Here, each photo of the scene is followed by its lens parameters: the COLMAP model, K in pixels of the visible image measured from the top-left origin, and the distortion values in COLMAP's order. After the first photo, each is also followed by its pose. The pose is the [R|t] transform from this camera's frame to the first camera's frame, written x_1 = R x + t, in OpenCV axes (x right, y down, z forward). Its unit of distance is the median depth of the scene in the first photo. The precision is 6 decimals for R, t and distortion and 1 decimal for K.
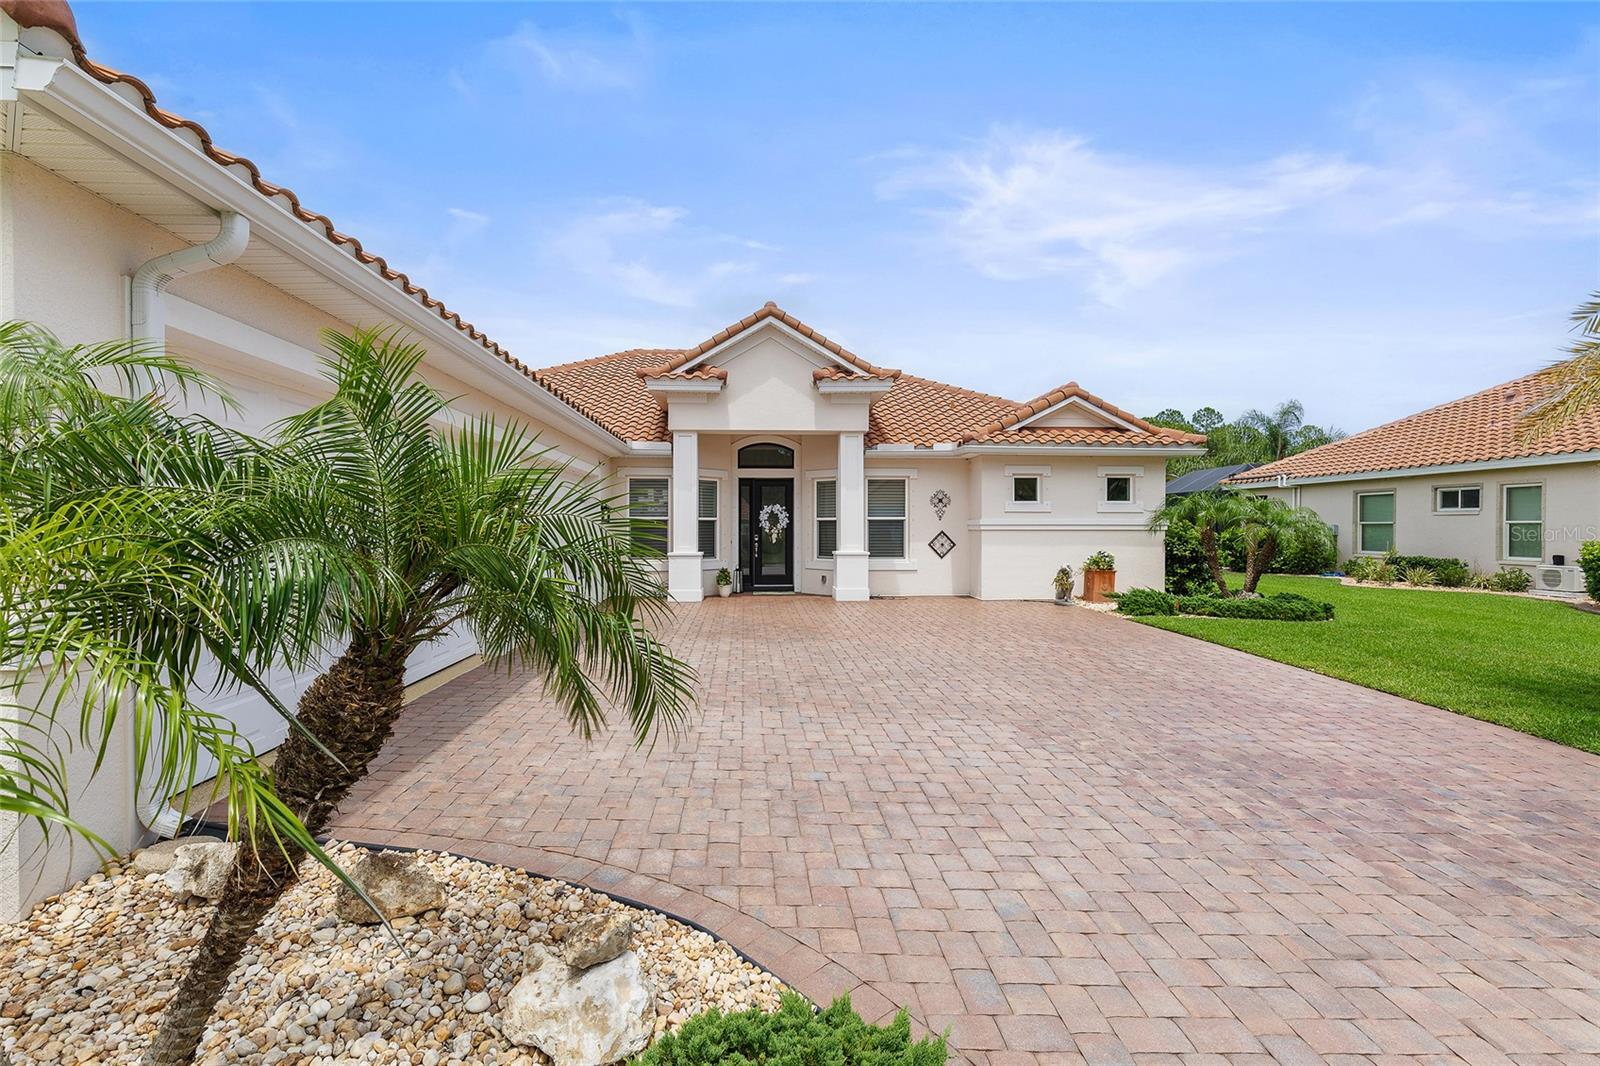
lens RADIAL K [[718.1, 0, 785.5], [0, 718.1, 530.5], [0, 0, 1]] dist [0.009070, -0.000504]
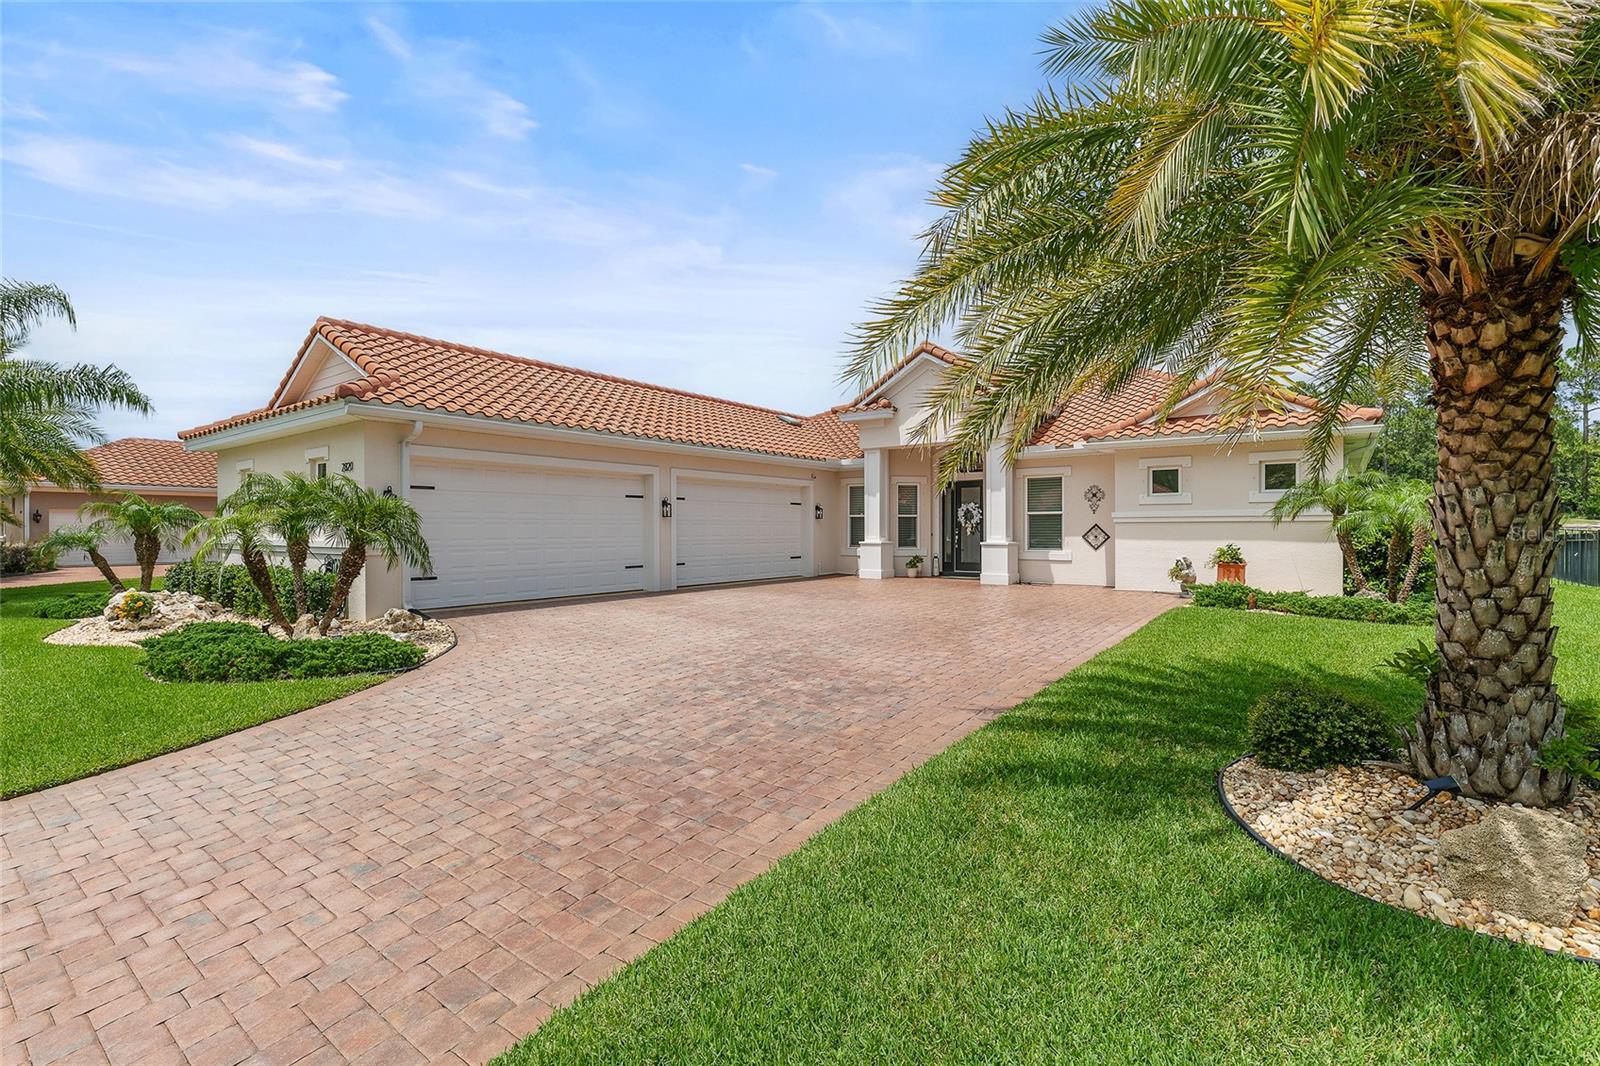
lens RADIAL K [[714.2, 0, 797.1], [0, 714.2, 533.3], [0, 0, 1]] dist [0.002029, 0.000151]
pose [[0.765559, 0.000926, -0.643365, 0.567517], [0.003068, 0.999982, 0.005090, 0.007767], [0.643359, -0.005871, 0.765542, -0.084452]]
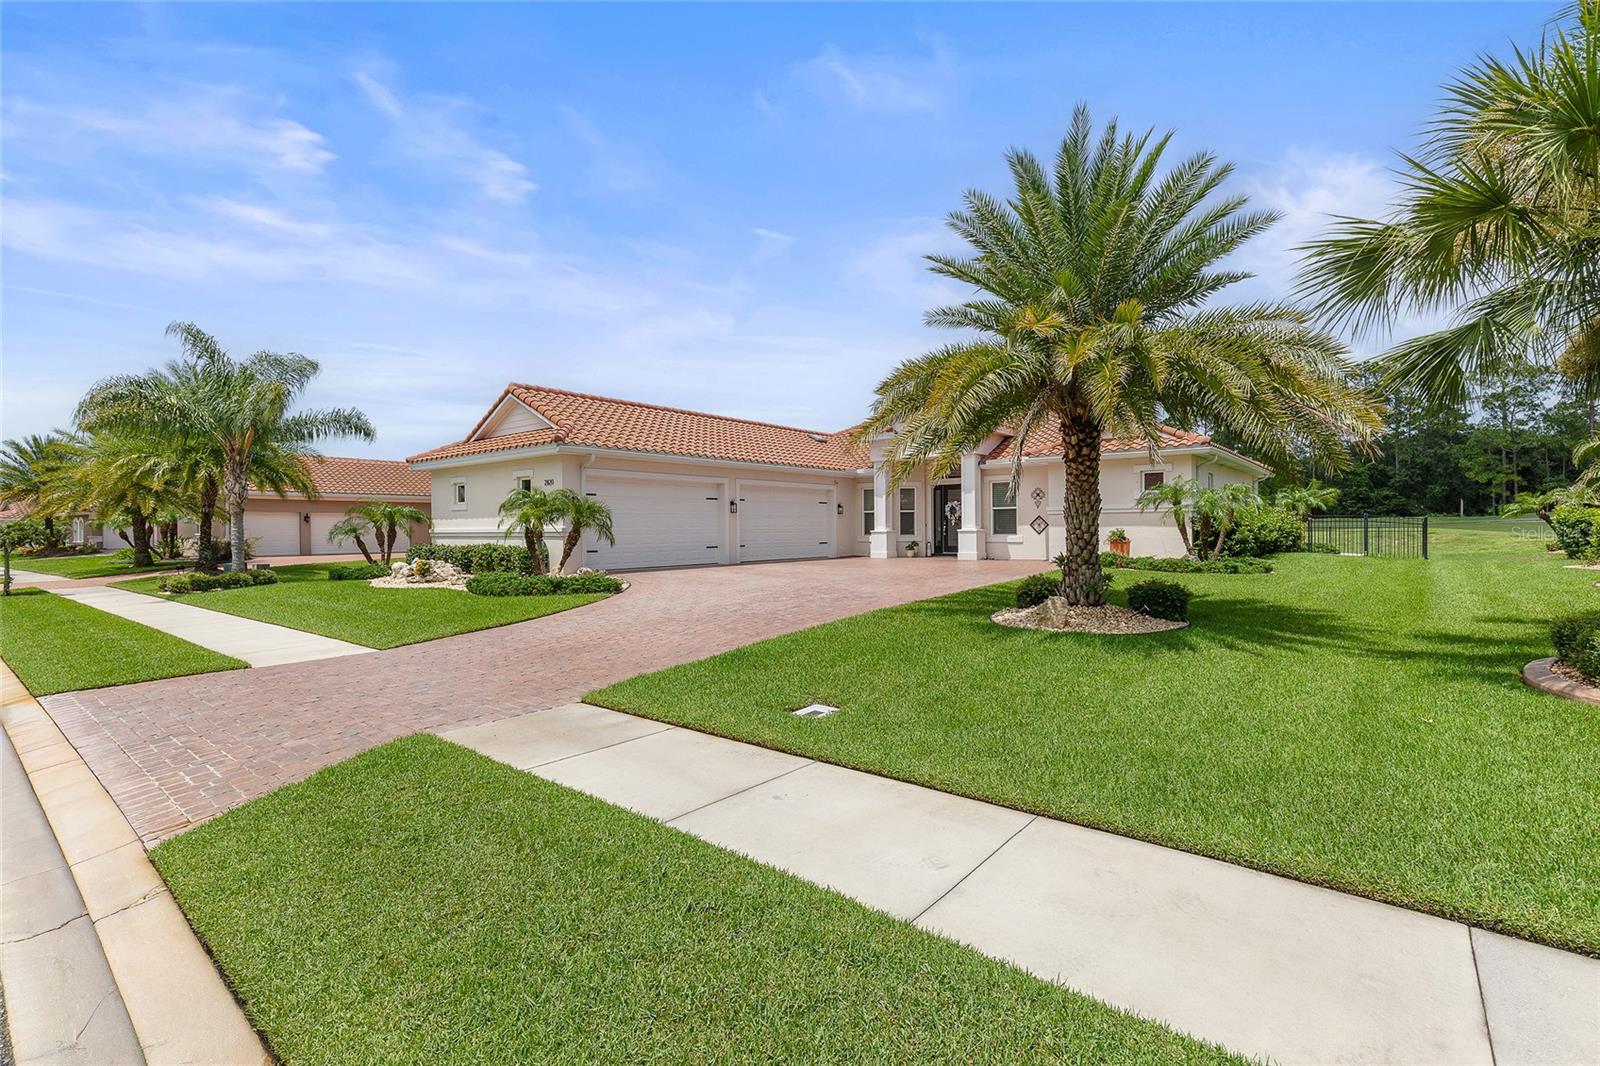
lens RADIAL K [[718.1, 0, 801.8], [0, 718.1, 529.9], [0, 0, 1]] dist [0.009070, -0.000504]
pose [[0.746148, -0.007106, -0.665742, 0.848392], [0.009912, 0.999951, 0.000436, 0.024826], [0.665707, -0.006924, 0.746181, -0.422623]]
